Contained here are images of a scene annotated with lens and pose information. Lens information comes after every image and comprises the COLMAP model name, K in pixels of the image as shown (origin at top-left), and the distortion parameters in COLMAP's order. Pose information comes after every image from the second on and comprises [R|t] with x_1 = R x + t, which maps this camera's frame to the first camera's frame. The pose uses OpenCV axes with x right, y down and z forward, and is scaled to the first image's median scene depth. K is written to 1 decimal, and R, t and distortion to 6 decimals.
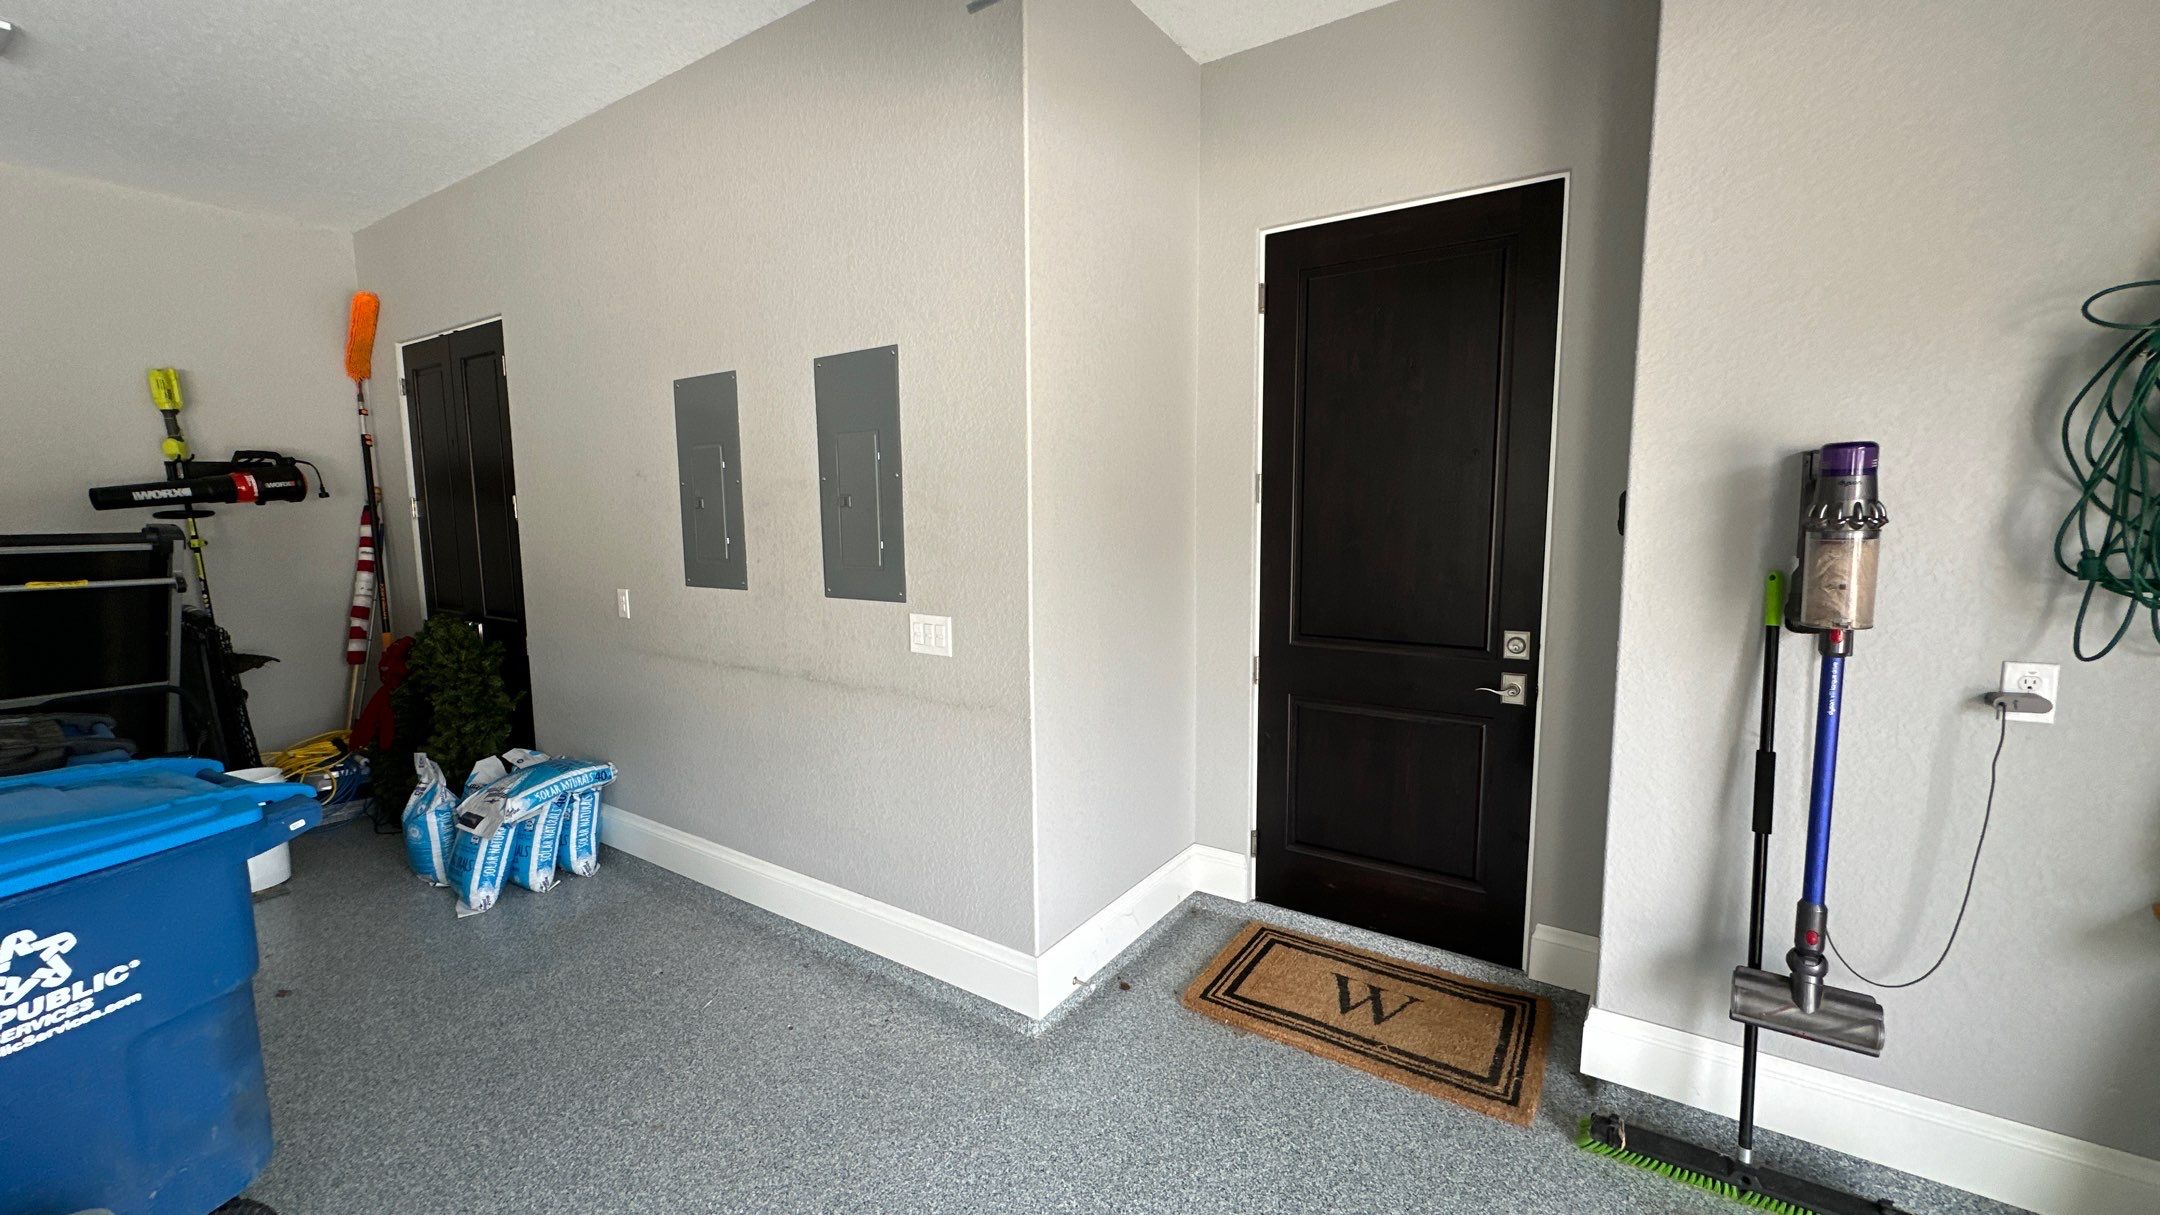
lens RADIAL K [[856.8, 0, 1080.2], [0, 856.8, 614.3], [0, 0, 1]] dist [0.000841, -0.000474]
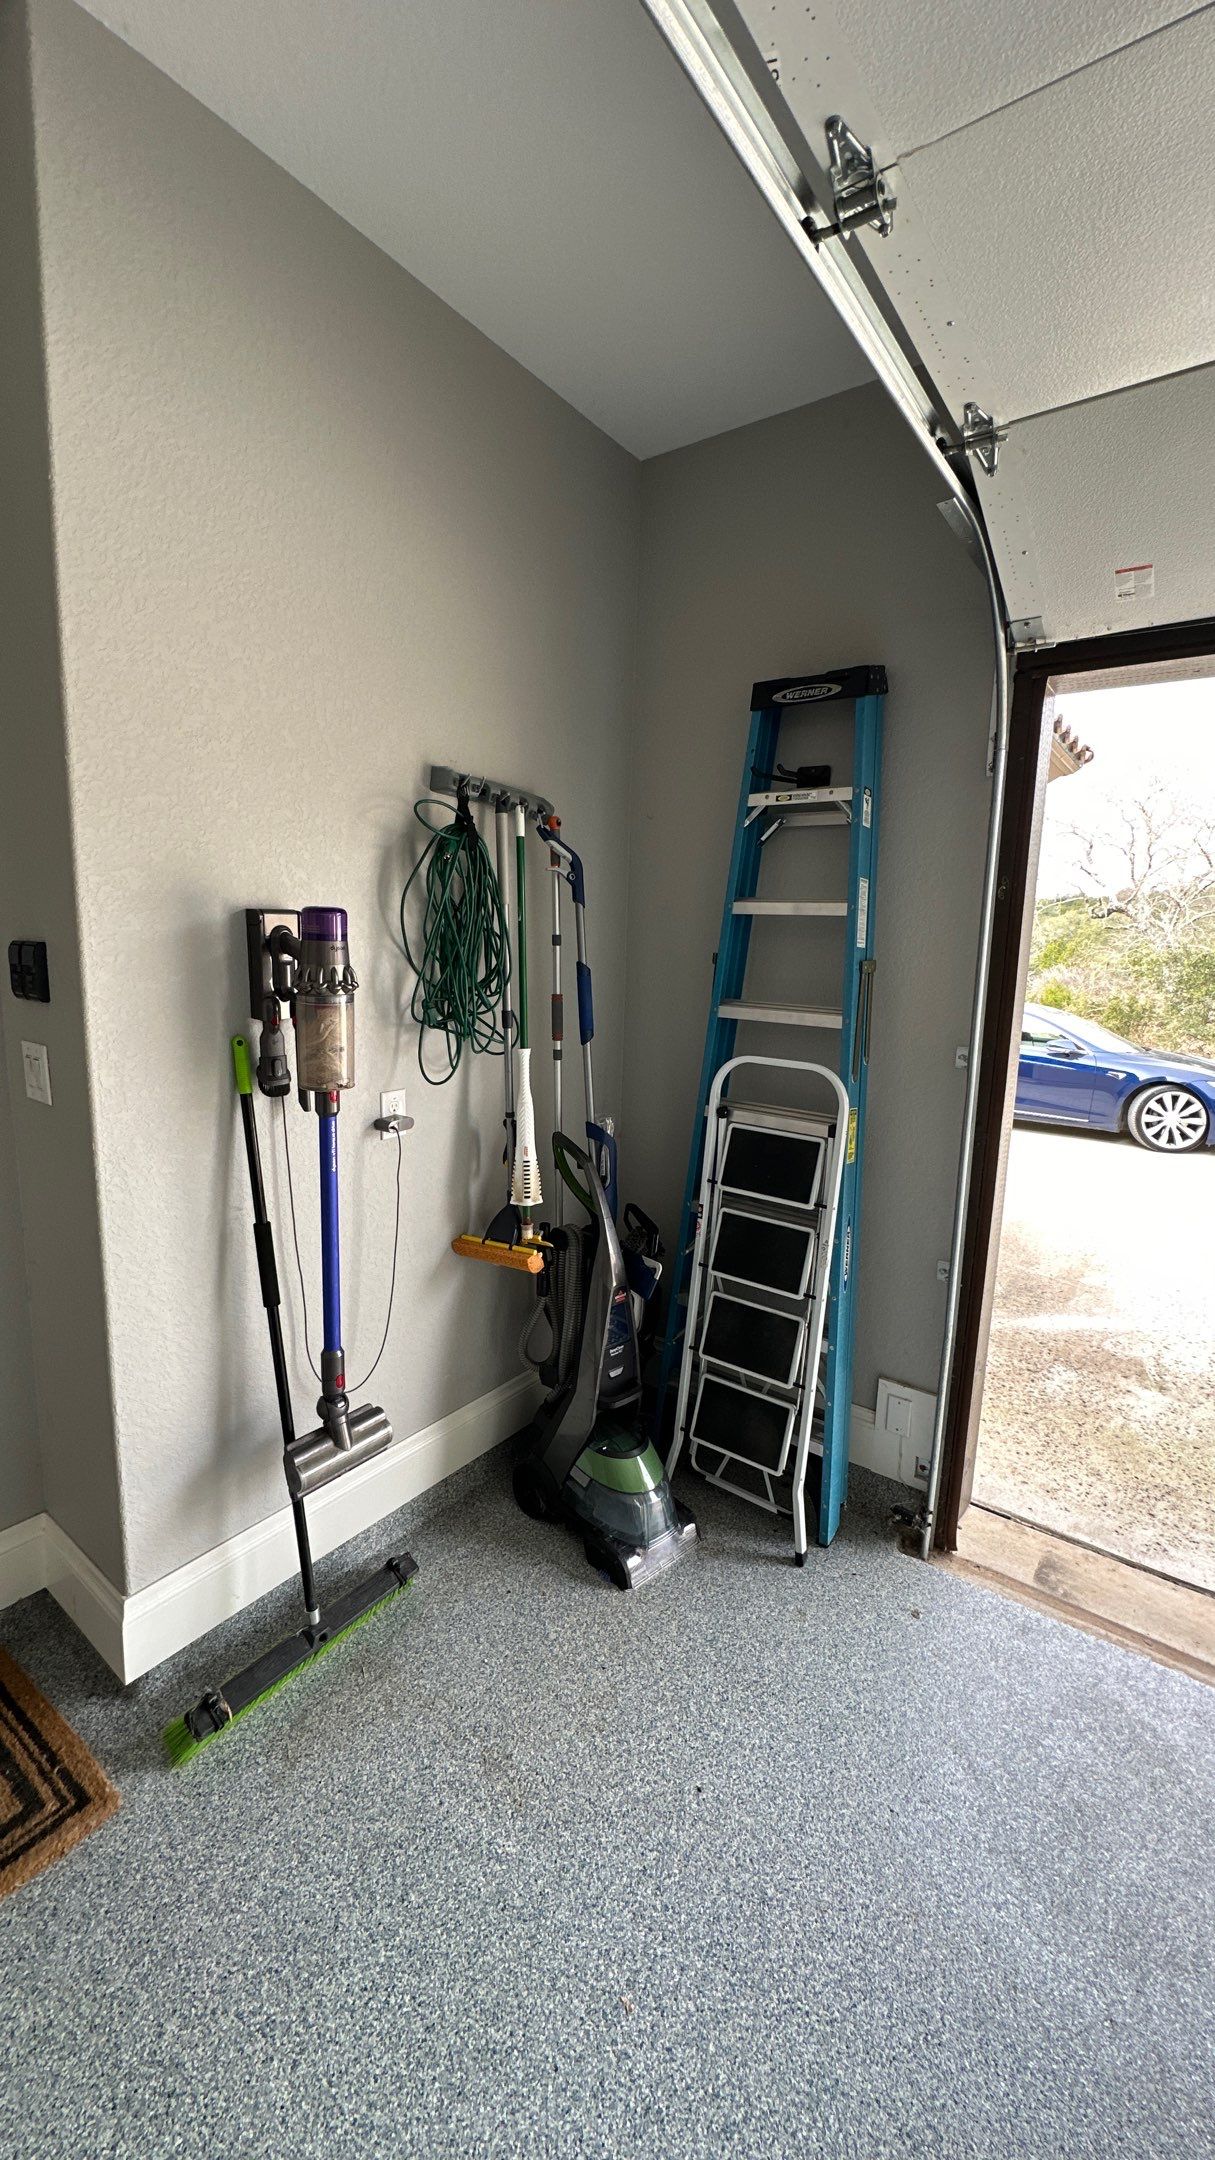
lens RADIAL K [[856.8, 0, 607.5], [0, 856.8, 1080.0], [0, 0, 1]] dist [0.000841, -0.000474]
pose [[0.034180, -0.154046, 0.987472, -0.116223], [0.089074, 0.984587, 0.150513, -0.114371], [-0.995438, 0.082814, 0.047374, 0.593817]]
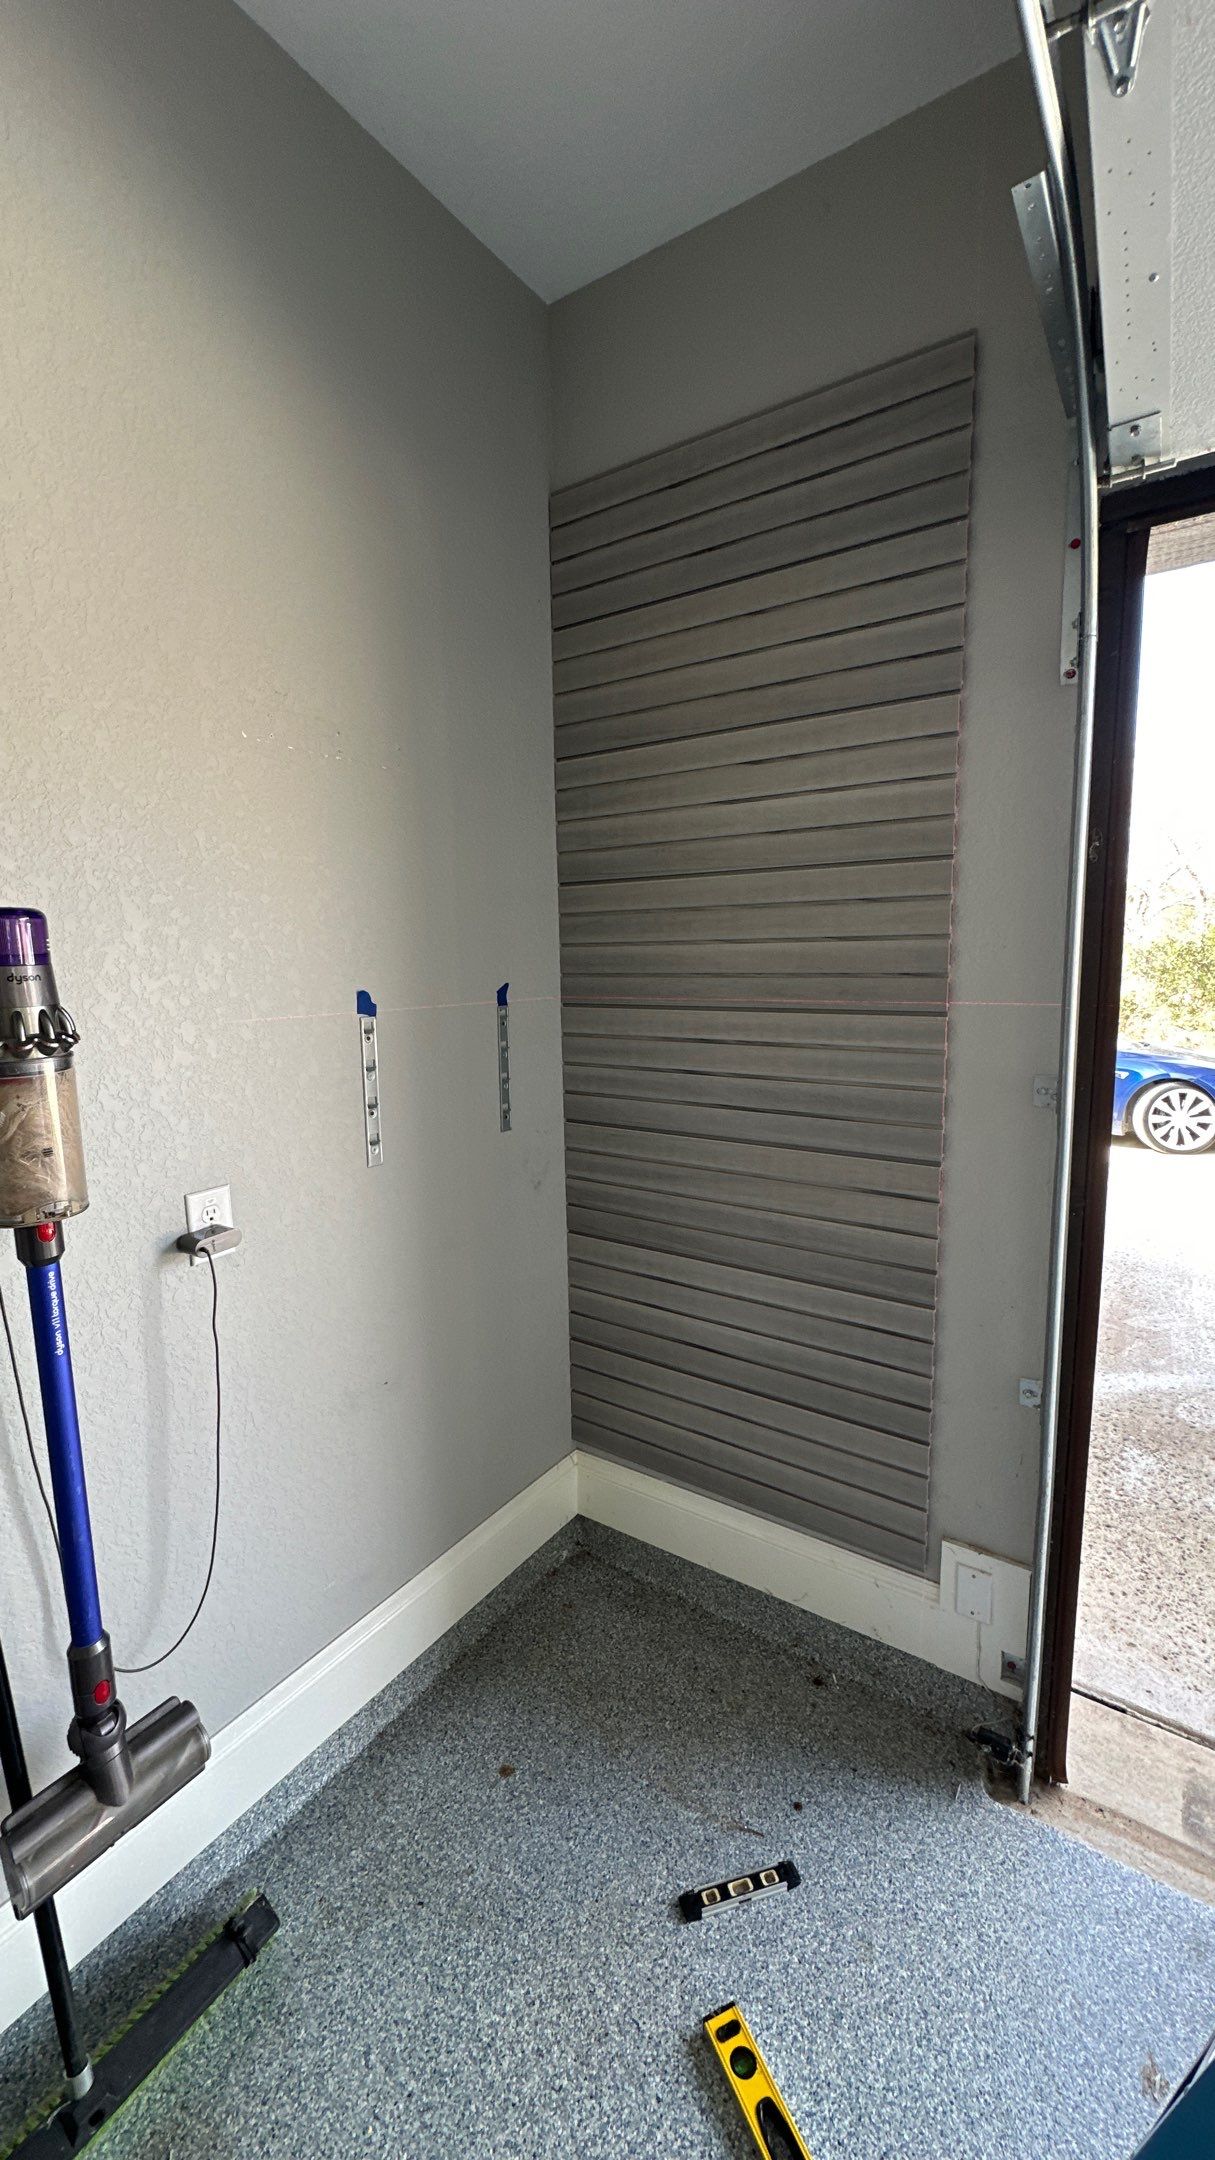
lens RADIAL K [[856.8, 0, 607.5], [0, 856.8, 1080.0], [0, 0, 1]] dist [0.000841, -0.000474]
pose [[-0.002793, -0.135985, 0.990707, 0.285378], [0.135512, 0.981521, 0.135106, -0.101741], [-0.990772, 0.134630, 0.015686, 0.558939]]
